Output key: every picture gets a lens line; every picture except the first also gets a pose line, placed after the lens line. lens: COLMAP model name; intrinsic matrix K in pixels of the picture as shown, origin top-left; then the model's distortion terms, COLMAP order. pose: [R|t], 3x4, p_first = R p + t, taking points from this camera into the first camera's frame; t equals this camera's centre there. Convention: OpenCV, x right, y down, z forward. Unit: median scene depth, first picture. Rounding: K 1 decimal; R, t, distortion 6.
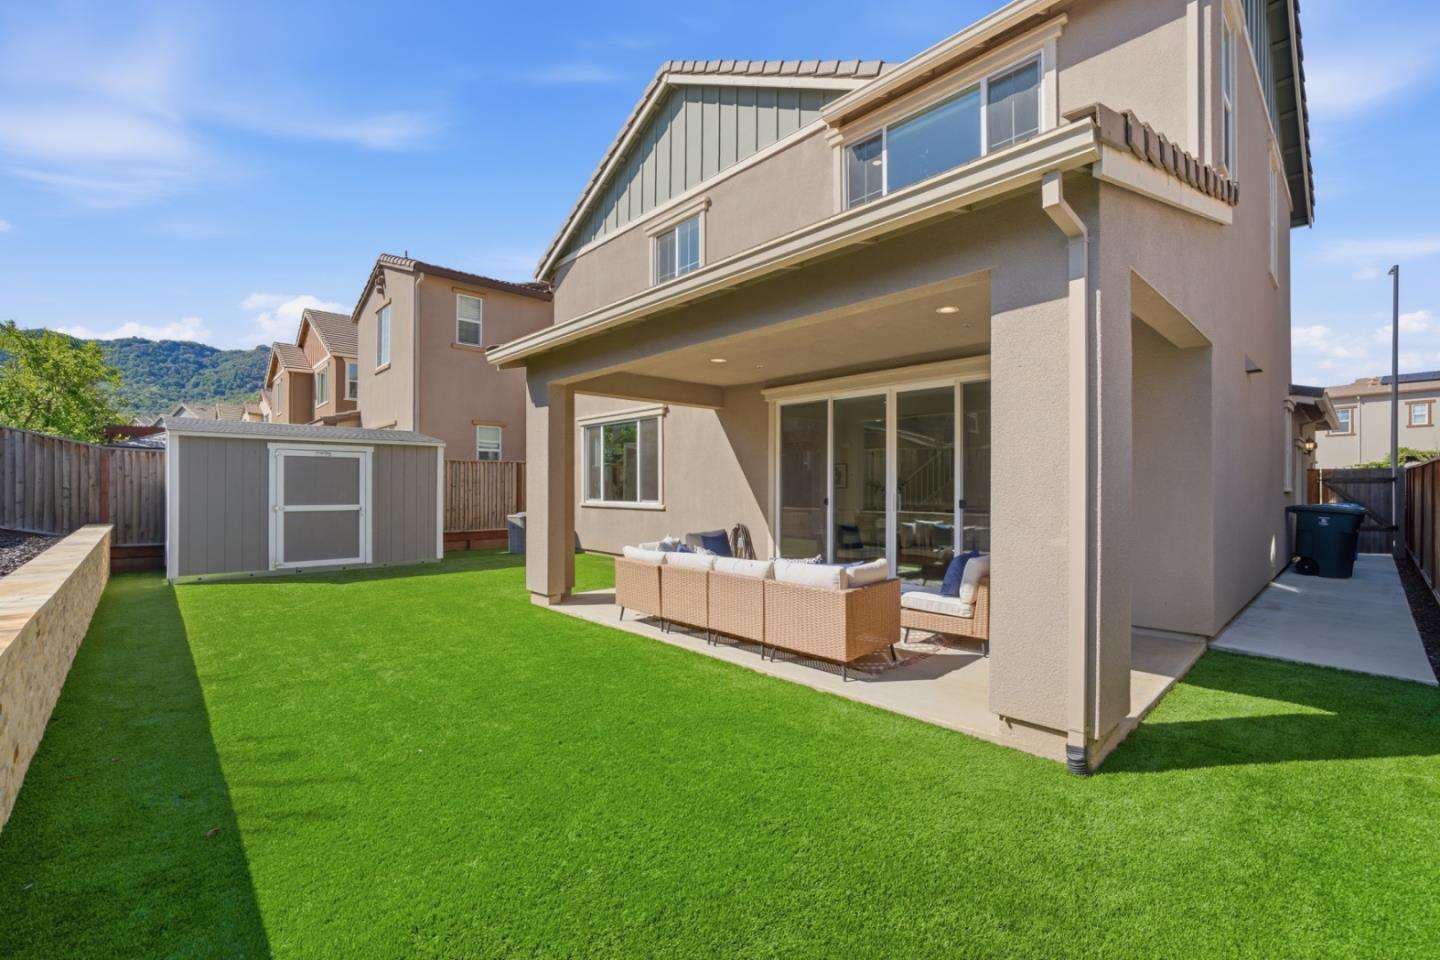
lens RADIAL K [[610.8, 0, 723.4], [0, 610.8, 479.8], [0, 0, 1]] dist [-0.033041, 0.011020]
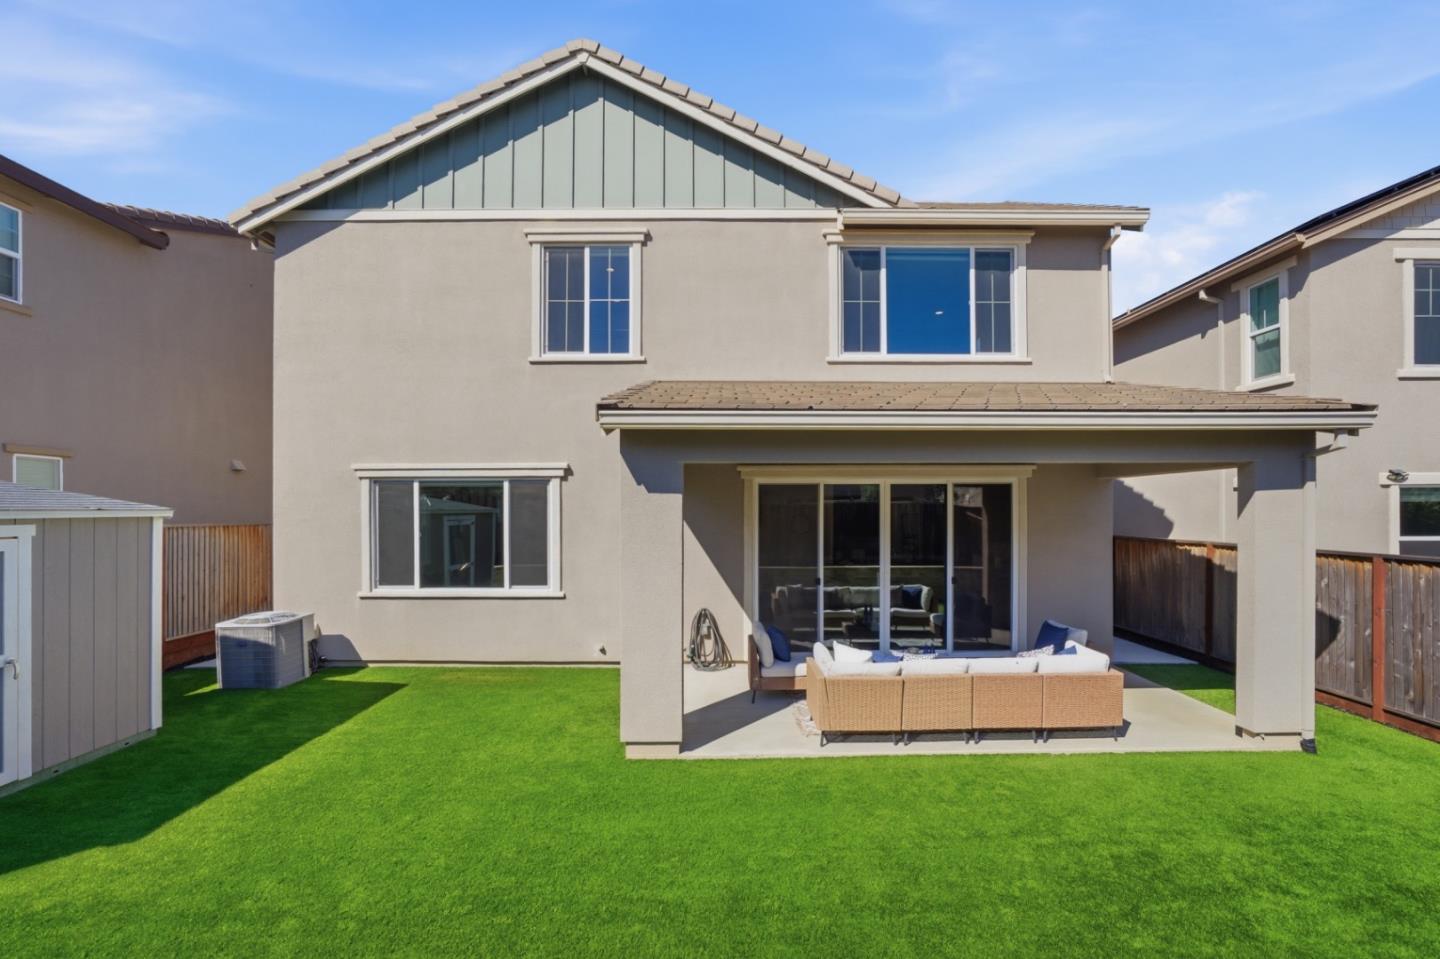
lens RADIAL K [[641.1, 0, 723.1], [0, 641.1, 510.6], [0, 0, 1]] dist [-0.039904, 0.014709]
pose [[0.685730, -0.002434, 0.727852, -0.789460], [-0.003971, 0.999967, 0.007085, -0.099402], [-0.727845, -0.007749, 0.685698, 0.395630]]
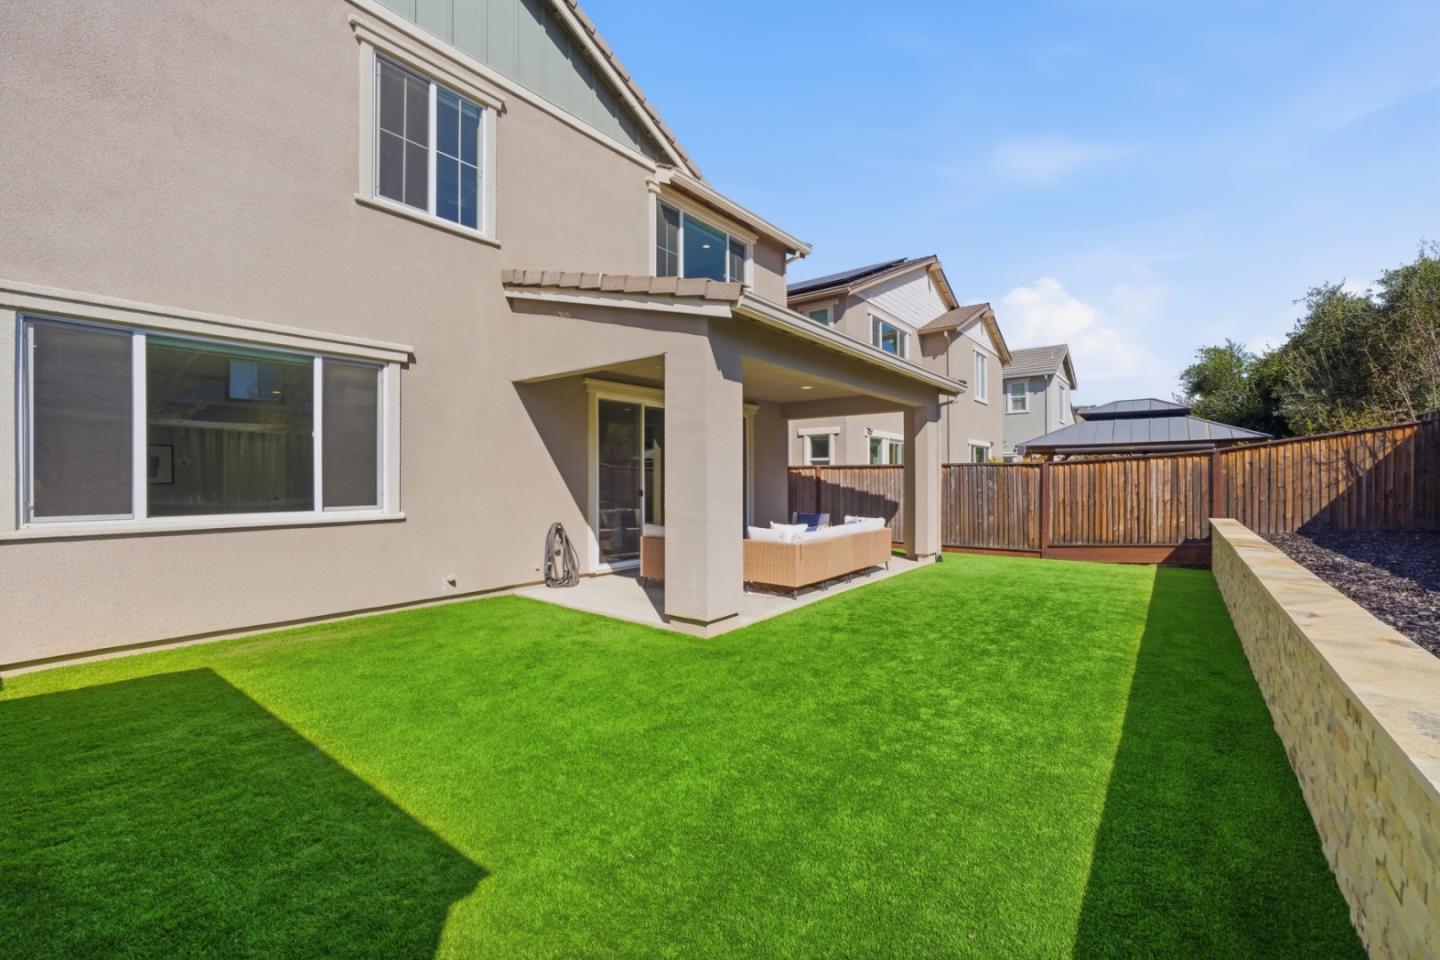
lens RADIAL K [[610.8, 0, 723.4], [0, 610.8, 479.8], [0, 0, 1]] dist [-0.033041, 0.011020]
pose [[-0.153161, 0.003415, 0.988195, -1.051211], [-0.005112, 0.999978, -0.004248, 0.013909], [-0.988188, -0.005702, -0.153140, 1.094022]]
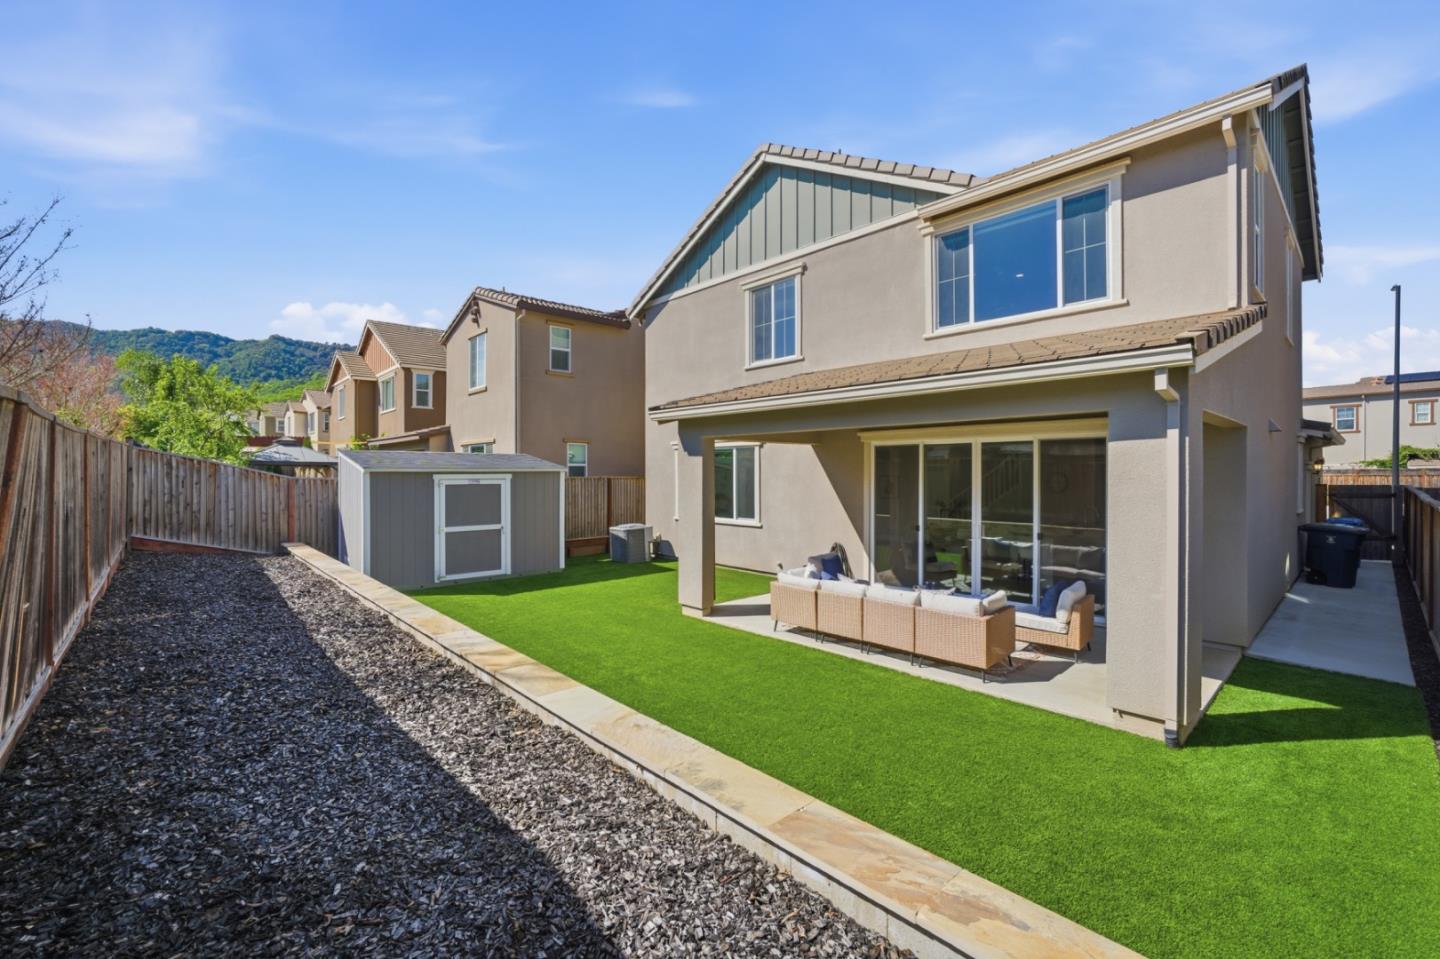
lens RADIAL K [[602.5, 0, 726.3], [0, 602.5, 468.4], [0, 0, 1]] dist [-0.033162, 0.011254]
pose [[0.999957, -0.002356, -0.008999, -0.216259], [0.002381, 0.999993, 0.002814, -0.094126], [0.008993, -0.002836, 0.999956, -0.210944]]
